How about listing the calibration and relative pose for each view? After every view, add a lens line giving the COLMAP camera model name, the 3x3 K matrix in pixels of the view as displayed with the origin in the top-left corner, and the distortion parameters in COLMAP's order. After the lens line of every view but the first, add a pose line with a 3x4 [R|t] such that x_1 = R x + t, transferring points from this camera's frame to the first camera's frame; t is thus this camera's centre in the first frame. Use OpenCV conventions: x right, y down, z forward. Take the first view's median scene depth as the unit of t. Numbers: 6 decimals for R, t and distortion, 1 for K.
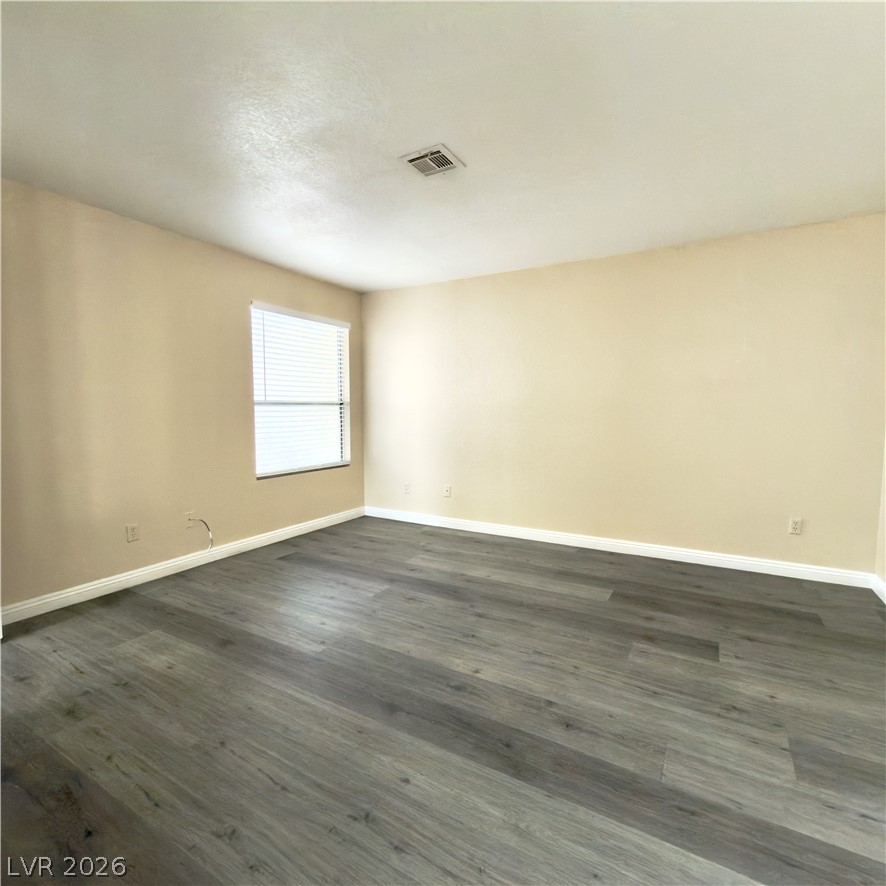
lens RADIAL K [[472.7, 0, 441.6], [0, 472.7, 444.3], [0, 0, 1]] dist [0.000275, -0.000029]
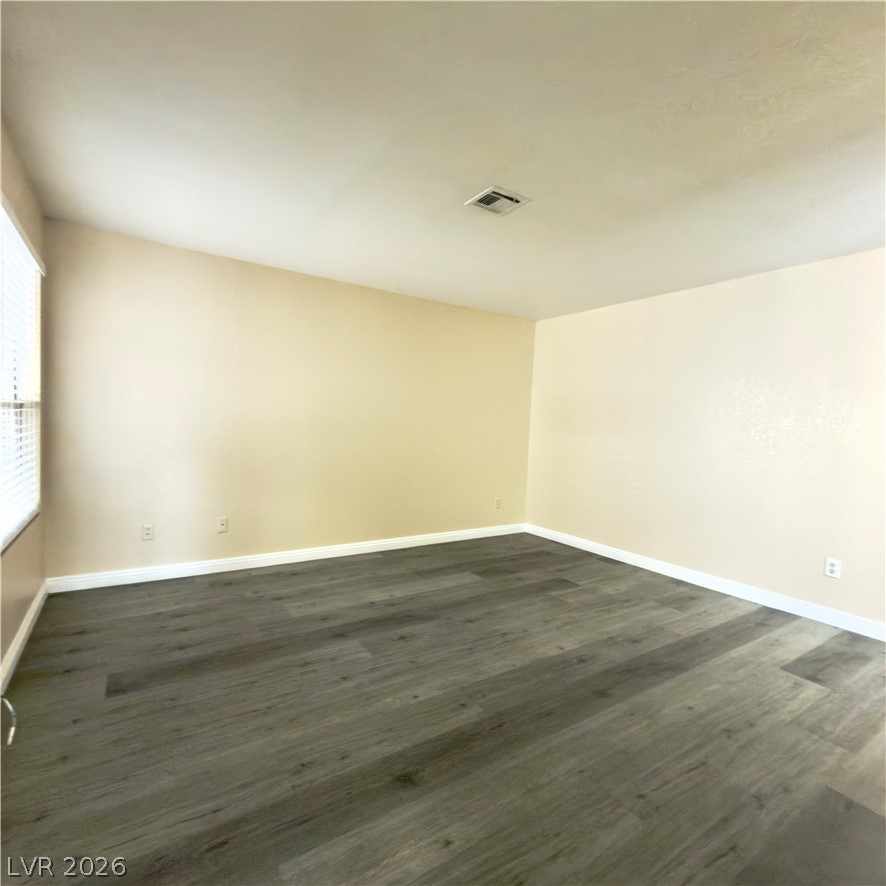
lens RADIAL K [[472.7, 0, 441.6], [0, 472.7, 444.3], [0, 0, 1]] dist [0.000275, -0.000029]
pose [[0.441634, -0.025202, 0.896841, -0.842044], [0.028331, 0.999499, 0.014136, -0.055338], [-0.896748, 0.019165, 0.442127, 0.529787]]
